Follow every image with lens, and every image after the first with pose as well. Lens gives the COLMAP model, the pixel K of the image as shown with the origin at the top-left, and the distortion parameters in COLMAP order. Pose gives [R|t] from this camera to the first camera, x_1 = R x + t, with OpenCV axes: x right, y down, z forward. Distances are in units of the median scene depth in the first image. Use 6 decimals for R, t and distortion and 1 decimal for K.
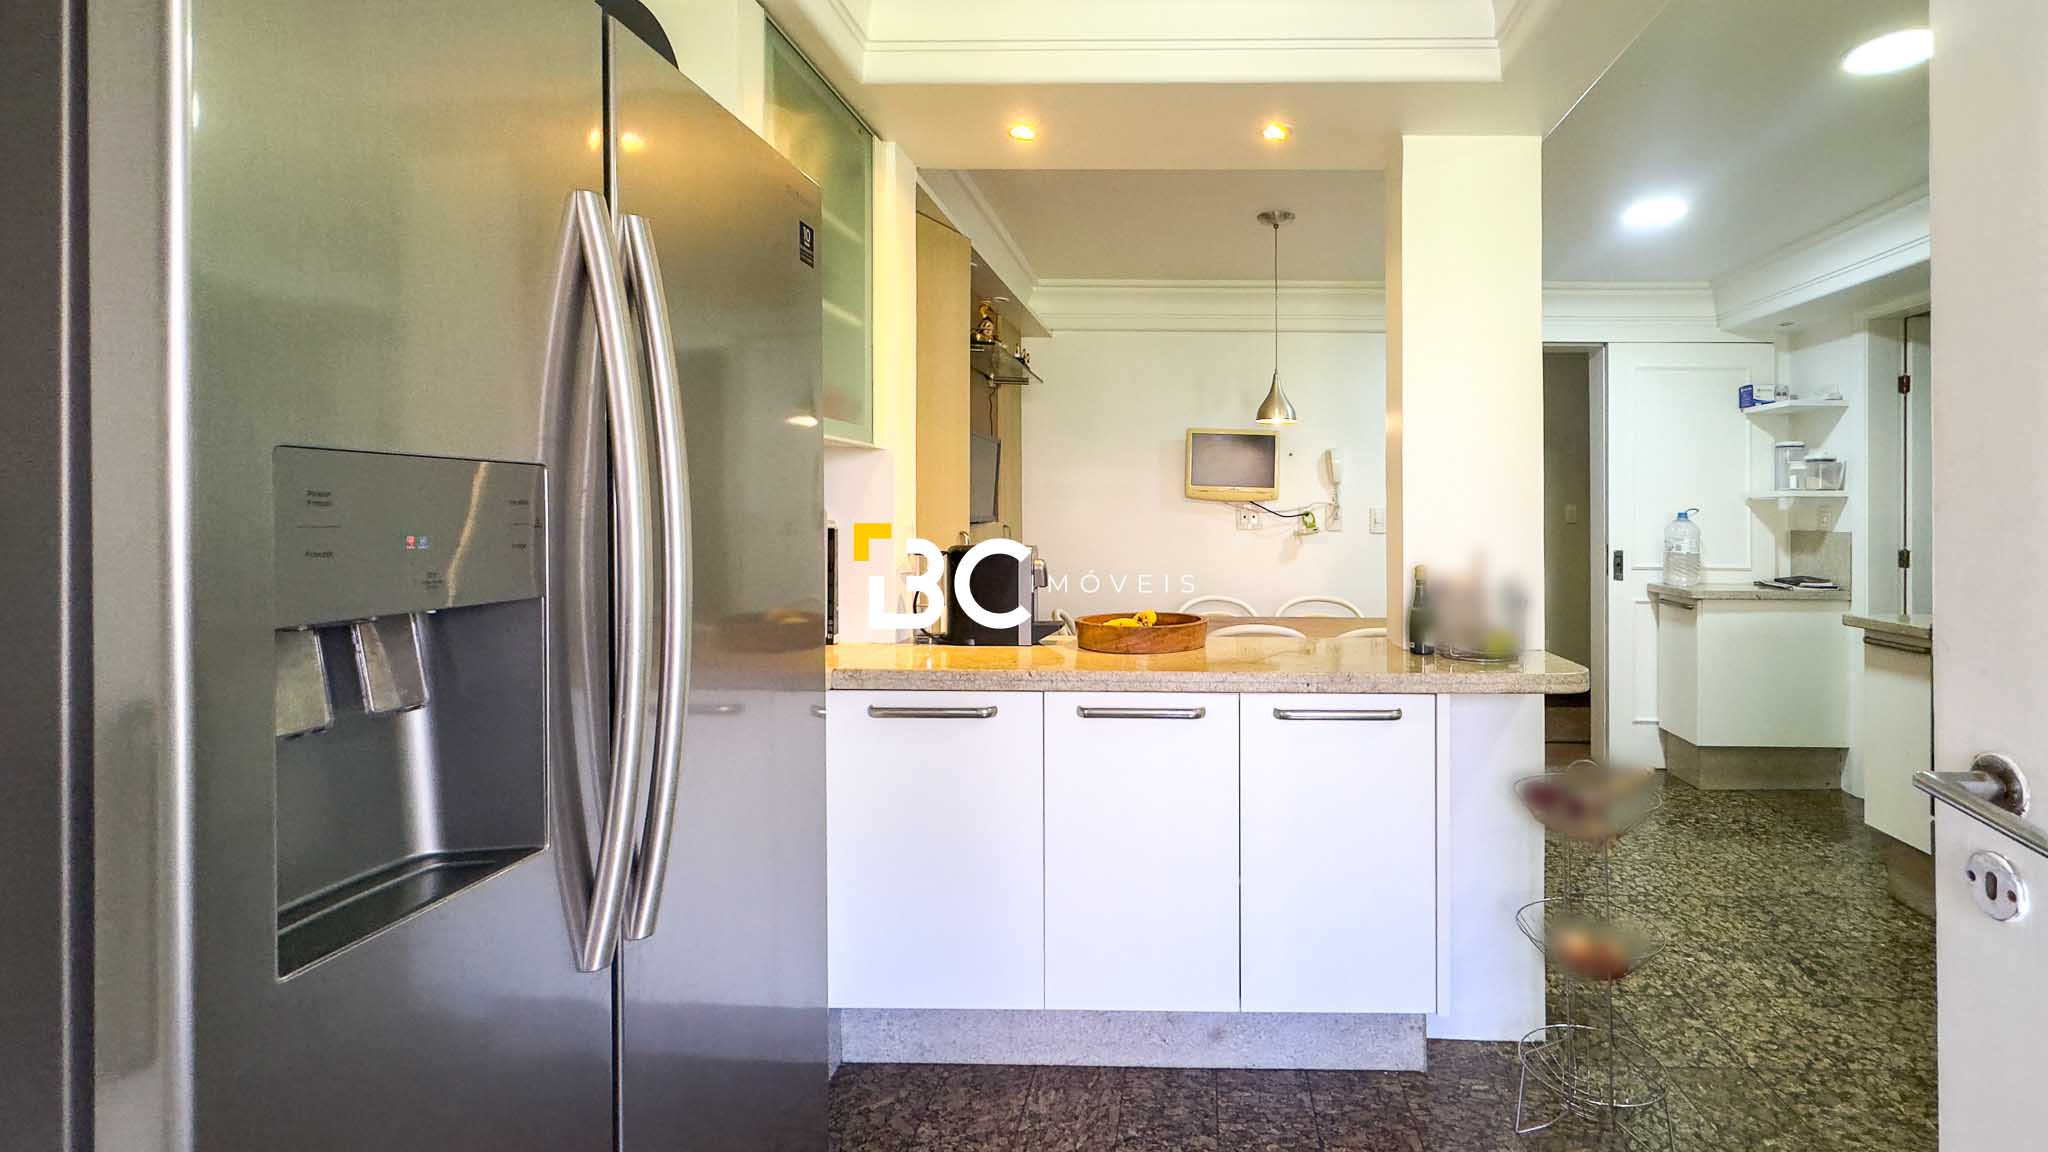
lens RADIAL K [[832.9, 0, 1045.6], [0, 832.9, 510.4], [0, 0, 1]] dist [-0.000850, -0.000119]
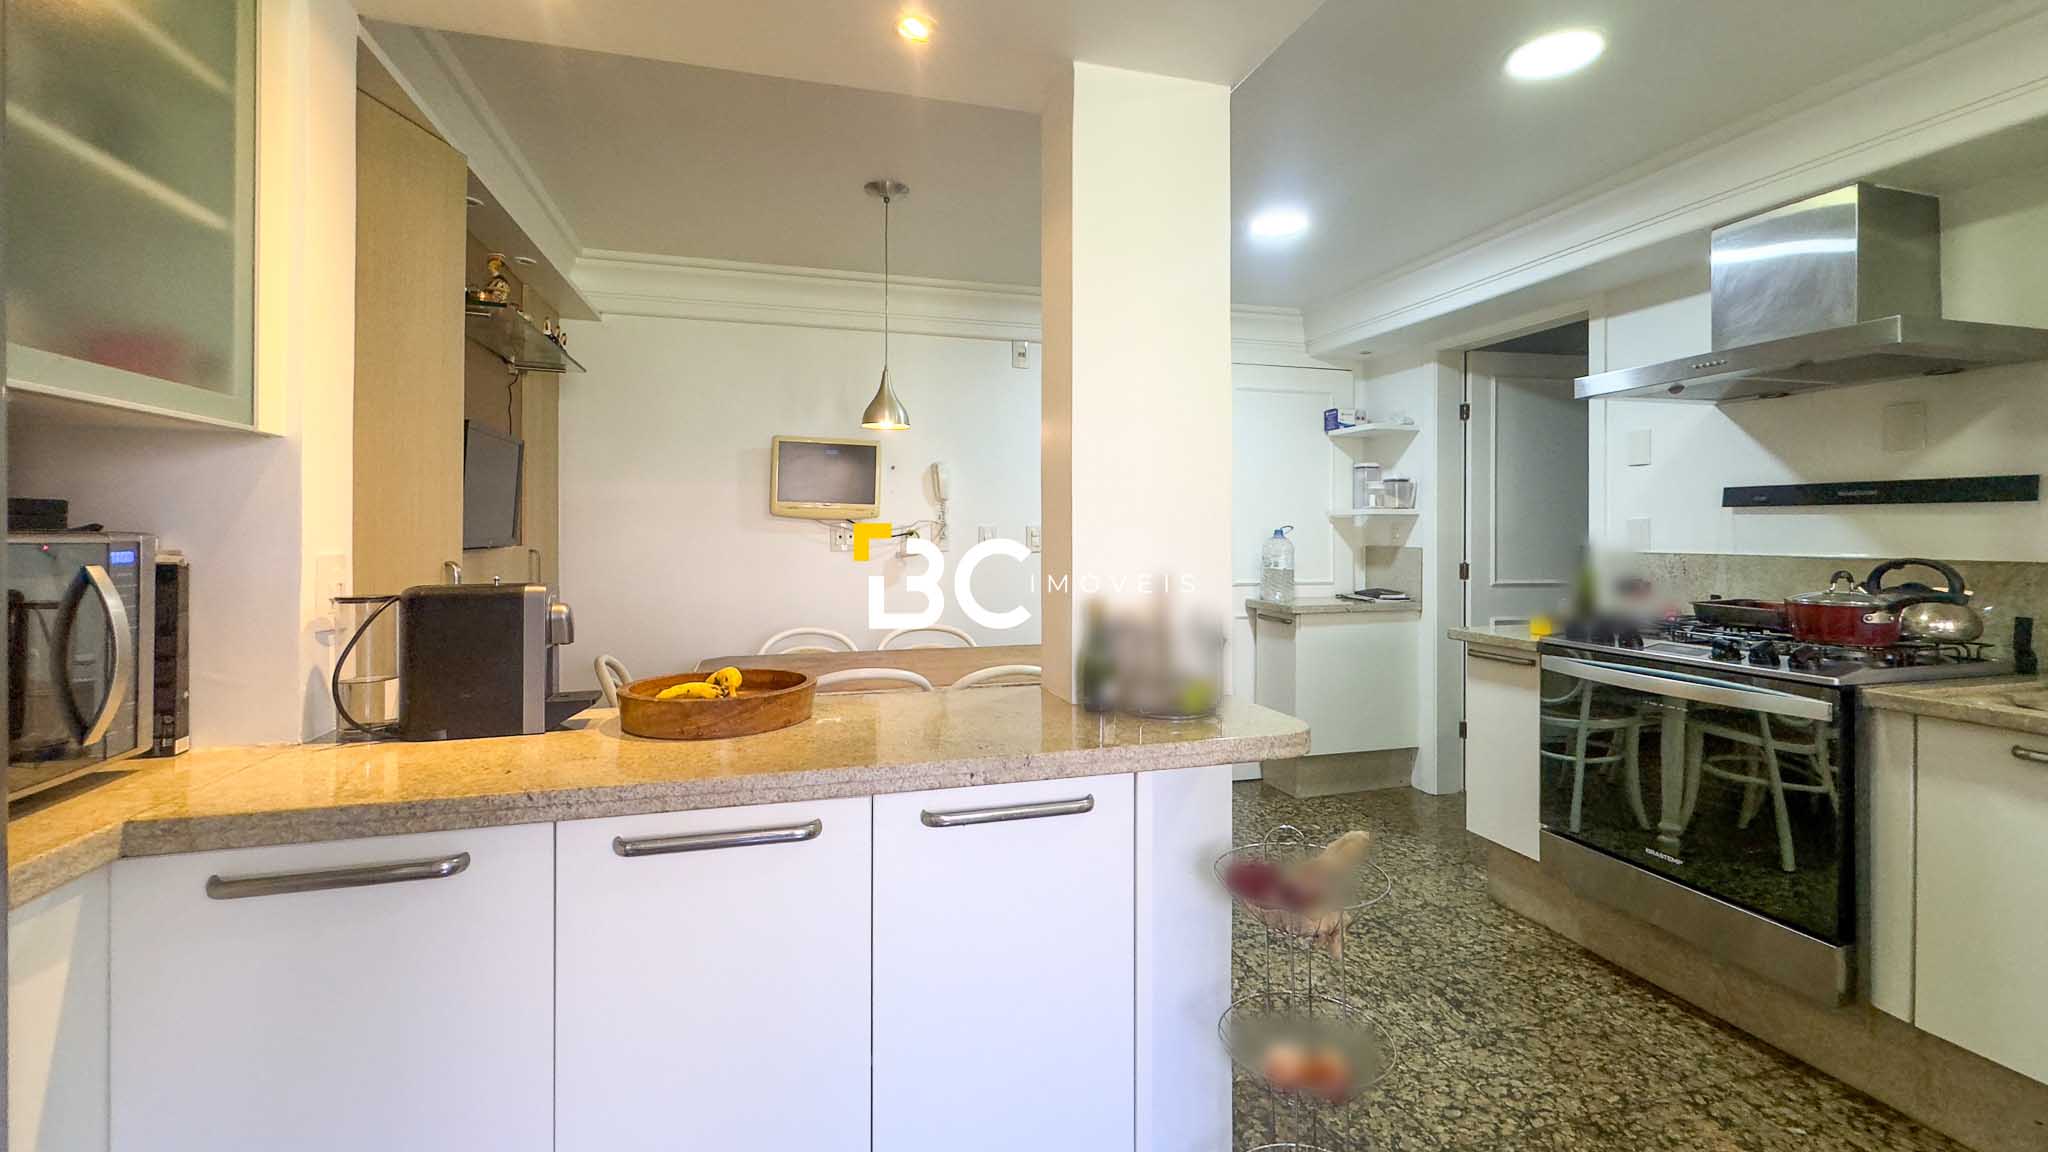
lens RADIAL K [[832.9, 0, 1045.6], [0, 832.9, 510.4], [0, 0, 1]] dist [-0.000850, -0.000119]
pose [[0.881117, 0.005064, 0.472871, 0.024909], [0.005387, 0.999770, -0.020744, -0.001827], [-0.472867, 0.020825, 0.880887, 0.257818]]
